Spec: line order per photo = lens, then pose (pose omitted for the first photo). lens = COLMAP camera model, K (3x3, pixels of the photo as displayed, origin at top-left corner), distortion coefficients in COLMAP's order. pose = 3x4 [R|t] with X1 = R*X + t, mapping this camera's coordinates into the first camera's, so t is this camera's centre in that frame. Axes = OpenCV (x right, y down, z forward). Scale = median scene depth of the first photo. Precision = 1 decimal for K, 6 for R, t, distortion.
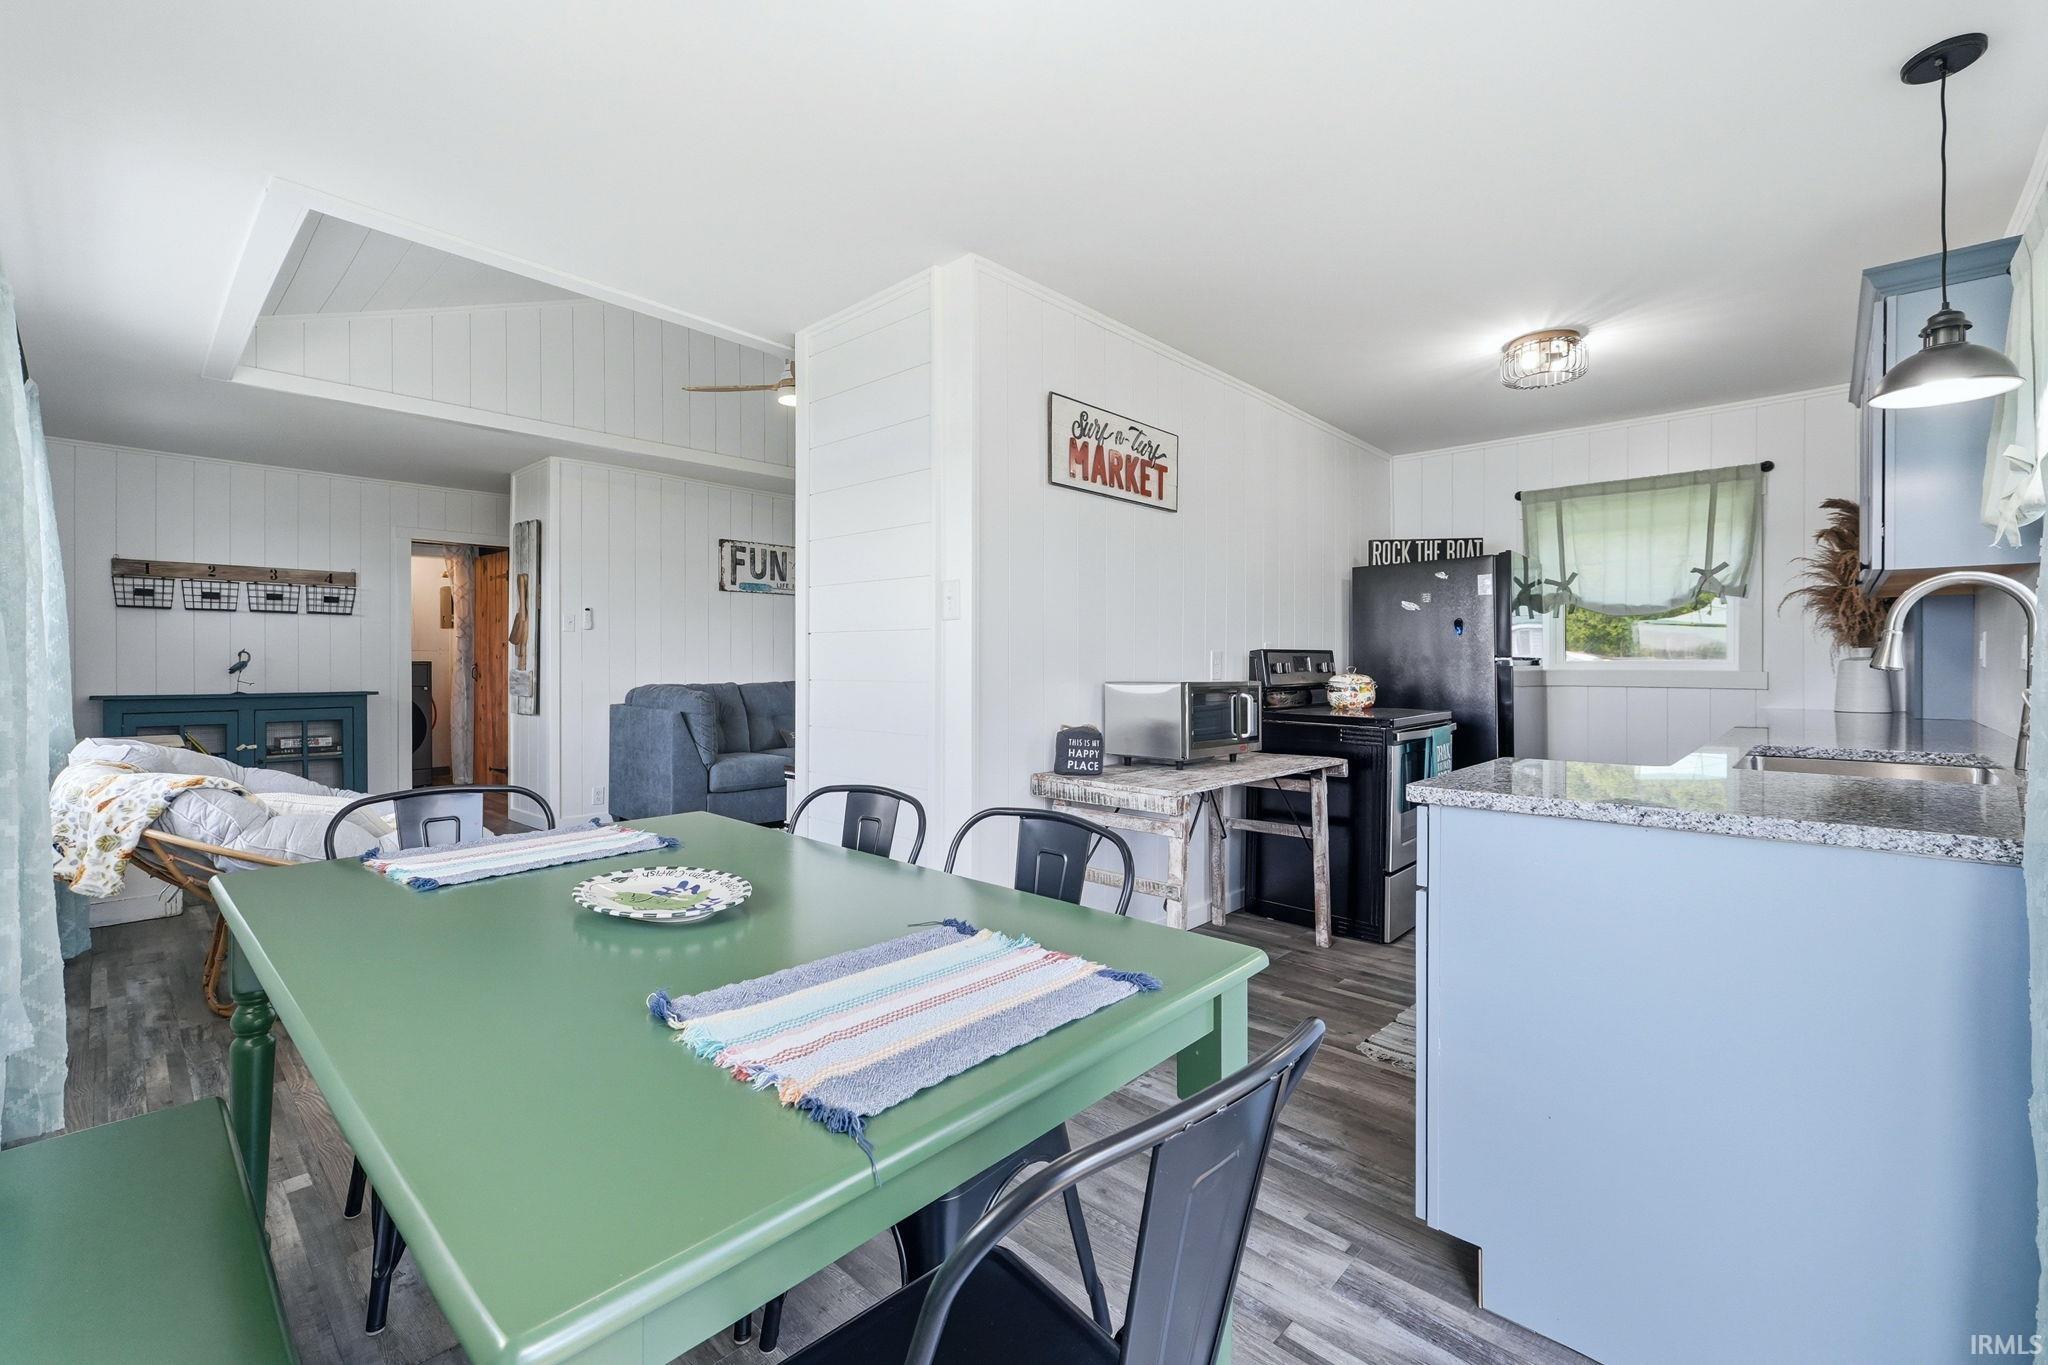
lens RADIAL K [[866.2, 0, 1023.0], [0, 866.2, 664.8], [0, 0, 1]] dist [-0.001135, -0.000147]
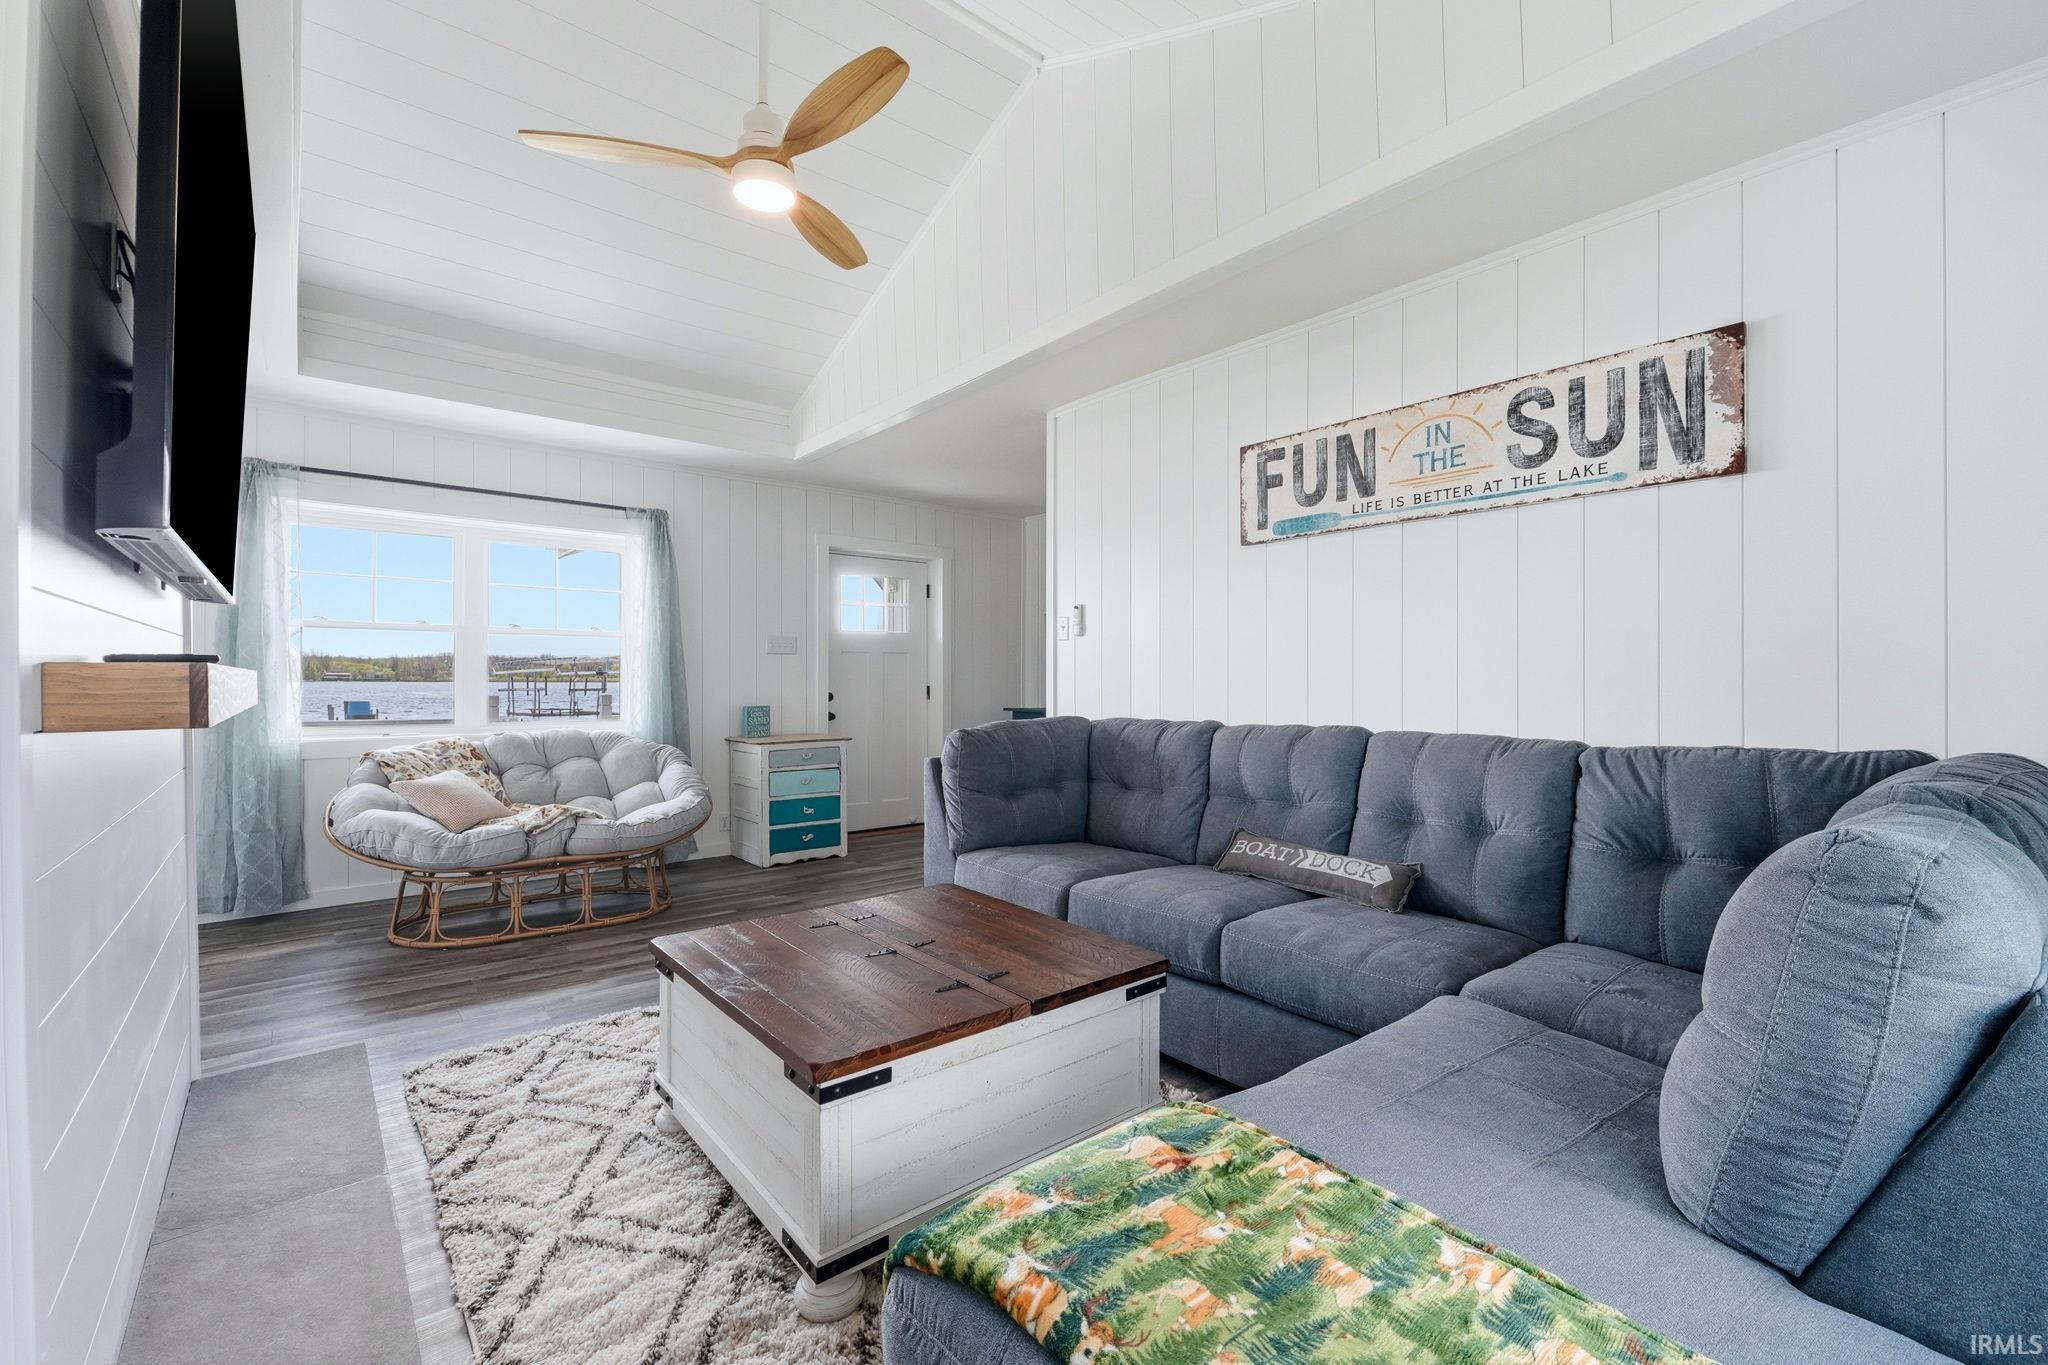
lens RADIAL K [[866.2, 0, 1019.1], [0, 866.2, 681.3], [0, 0, 1]] dist [-0.001135, -0.000147]
pose [[-0.131975, -0.003080, -0.991248, 0.190013], [-0.006166, 0.999978, -0.002286, -0.000983], [0.991234, 0.005810, -0.131992, 0.930717]]
